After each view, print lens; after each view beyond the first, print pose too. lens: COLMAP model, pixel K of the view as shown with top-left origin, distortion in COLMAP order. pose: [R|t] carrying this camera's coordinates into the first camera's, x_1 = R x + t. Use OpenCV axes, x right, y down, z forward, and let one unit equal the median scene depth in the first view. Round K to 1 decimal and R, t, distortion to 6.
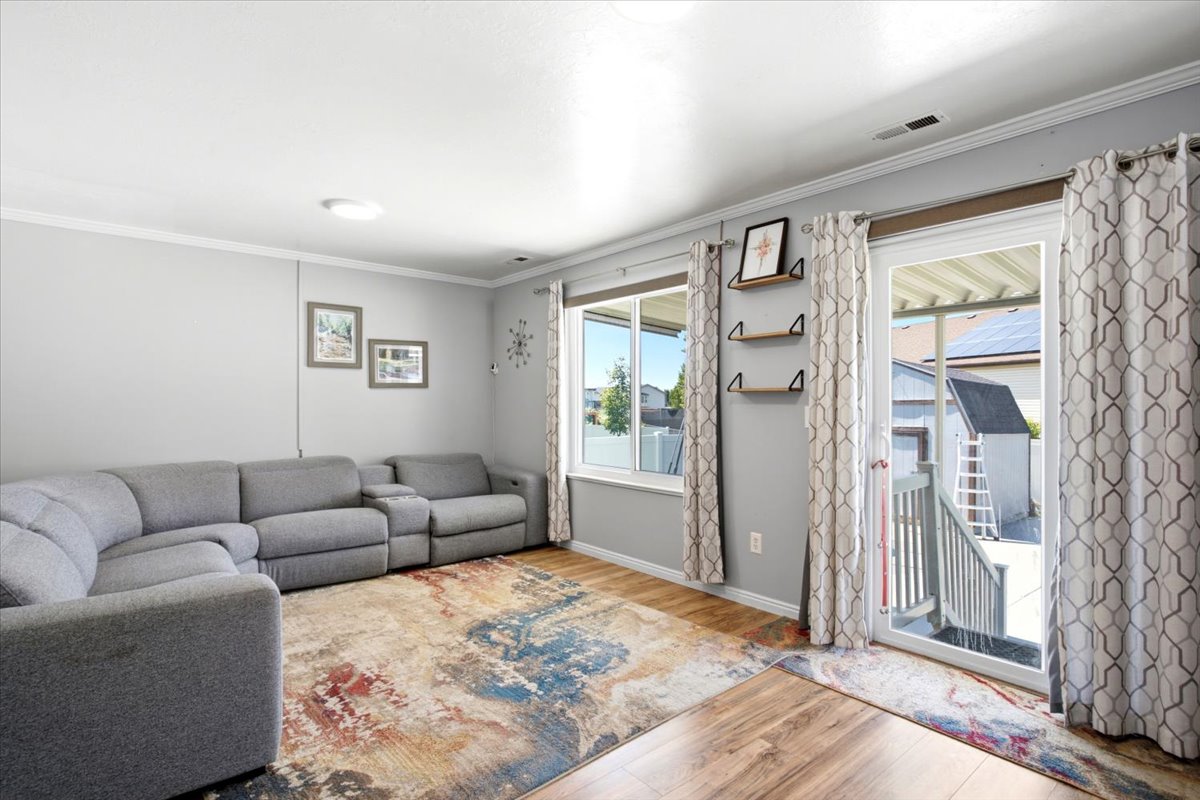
lens RADIAL K [[579.1, 0, 595.9], [0, 579.1, 401.5], [0, 0, 1]] dist [0.000878, -0.000014]
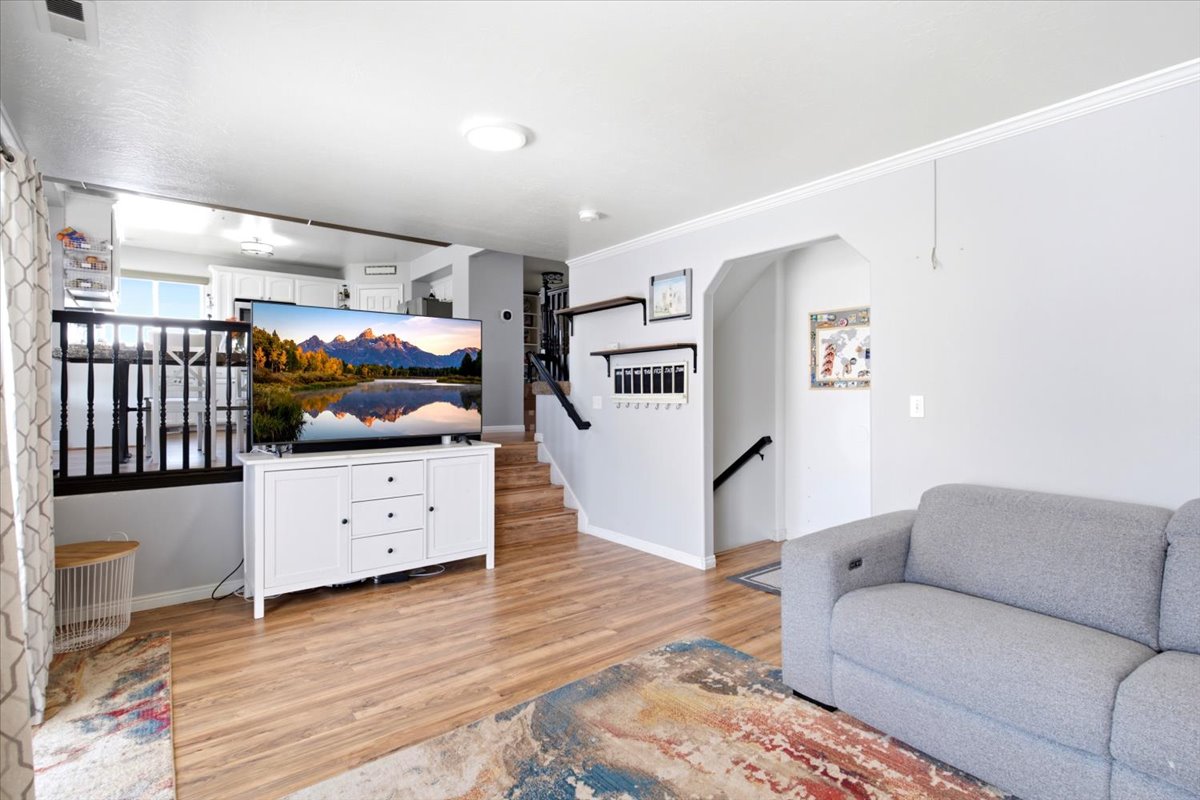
lens RADIAL K [[579.1, 0, 595.9], [0, 579.1, 401.5], [0, 0, 1]] dist [0.000878, -0.000014]
pose [[-0.999261, 0.004412, 0.038189, -0.176124], [0.004701, 0.999961, 0.007466, 0.009851], [-0.038154, 0.007640, -0.999243, 1.933586]]
